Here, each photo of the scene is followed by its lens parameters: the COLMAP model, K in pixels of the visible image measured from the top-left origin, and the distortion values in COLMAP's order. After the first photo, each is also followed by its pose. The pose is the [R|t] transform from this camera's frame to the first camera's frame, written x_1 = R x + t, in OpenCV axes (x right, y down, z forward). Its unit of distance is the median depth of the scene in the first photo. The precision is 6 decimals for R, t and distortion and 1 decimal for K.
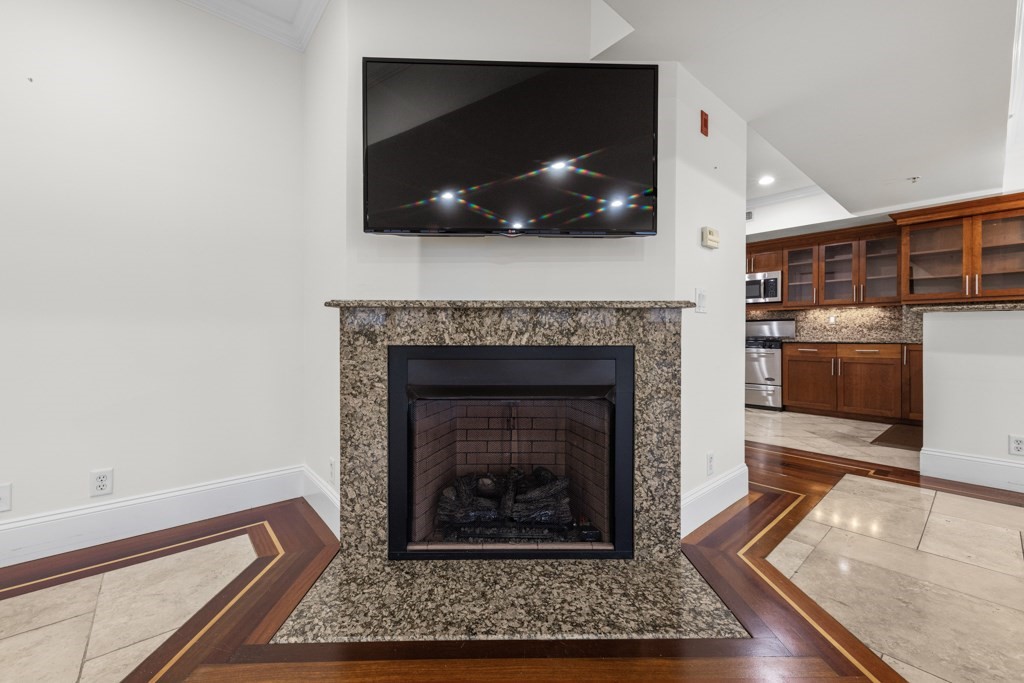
lens RADIAL K [[410.0, 0, 508.8], [0, 410.0, 334.2], [0, 0, 1]] dist [0.003533, -0.002301]
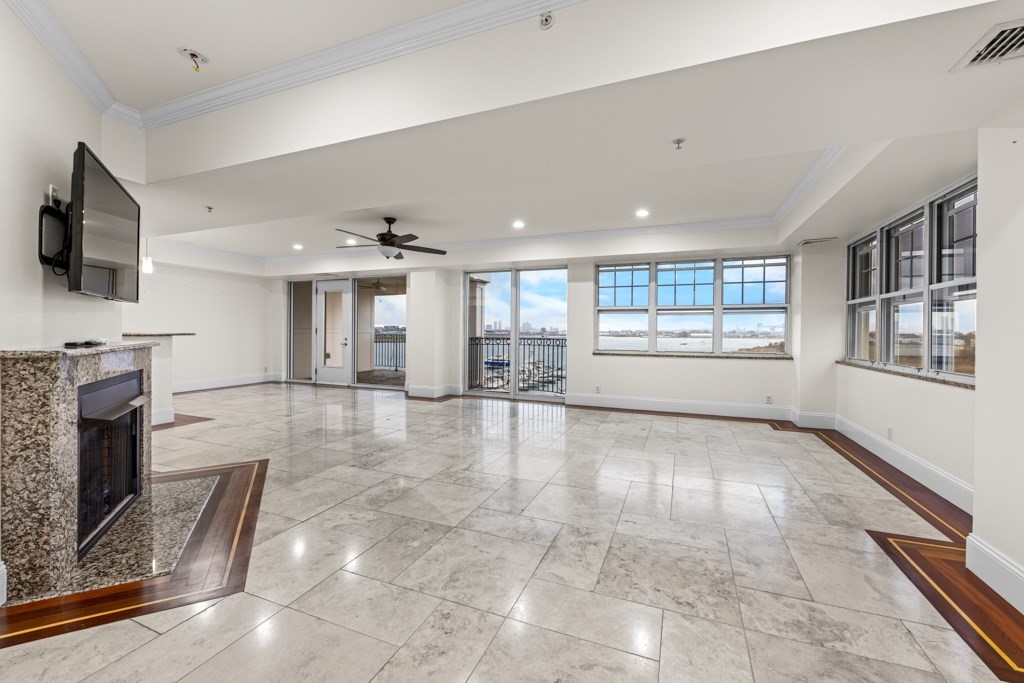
lens RADIAL K [[410.0, 0, 514.8], [0, 410.0, 352.9], [0, 0, 1]] dist [0.003533, -0.002301]
pose [[-0.457473, -0.050437, 0.887792, -1.858686], [-0.007967, 0.998583, 0.052625, -0.139051], [-0.889188, 0.017001, -0.457226, 0.388885]]
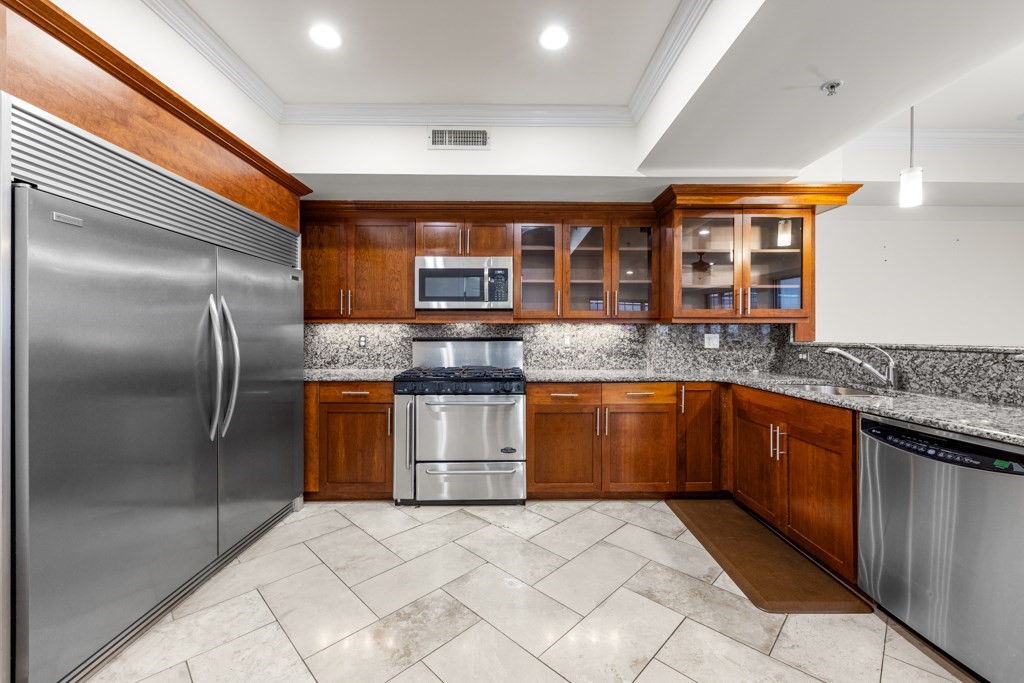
lens RADIAL K [[410.0, 0, 513.5], [0, 410.0, 334.2], [0, 0, 1]] dist [0.003533, -0.002301]
pose [[0.644546, 0.002444, 0.764562, 0.637933], [-0.001053, 0.999997, -0.002310, -0.127064], [-0.764565, 0.000684, 0.644547, 1.854193]]
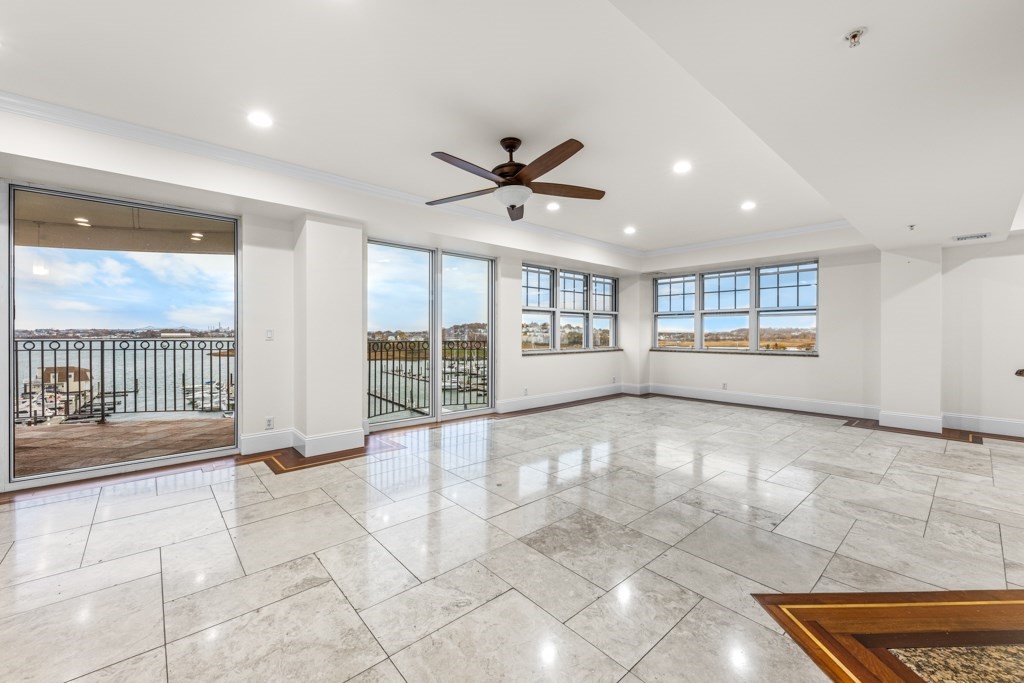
lens RADIAL K [[410.0, 0, 509.9], [0, 410.0, 334.5], [0, 0, 1]] dist [0.003533, -0.002301]
pose [[-0.999802, -0.001967, -0.019786, 1.266357], [-0.002052, 0.999989, 0.004235, -0.131115], [0.019777, 0.004275, -0.999795, 1.600211]]
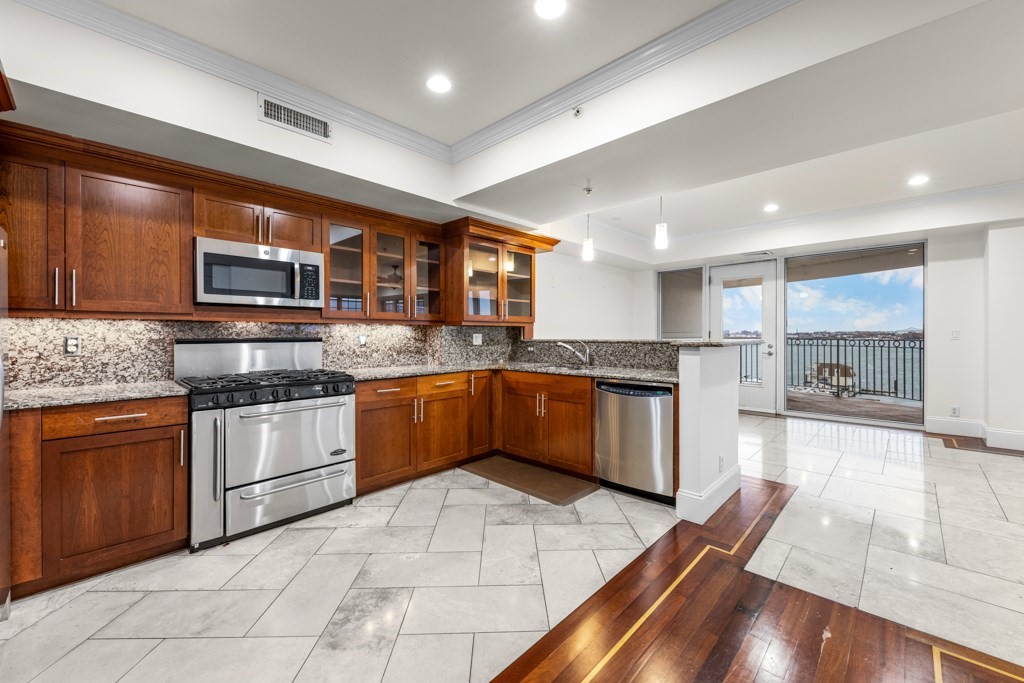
lens RADIAL K [[410.0, 0, 513.8], [0, 410.0, 336.1], [0, 0, 1]] dist [0.003533, -0.002301]
pose [[-0.100915, -0.003517, 0.994889, 0.219448], [0.002799, 0.999989, 0.003819, -0.128378], [-0.994891, 0.003170, -0.100904, 2.384727]]
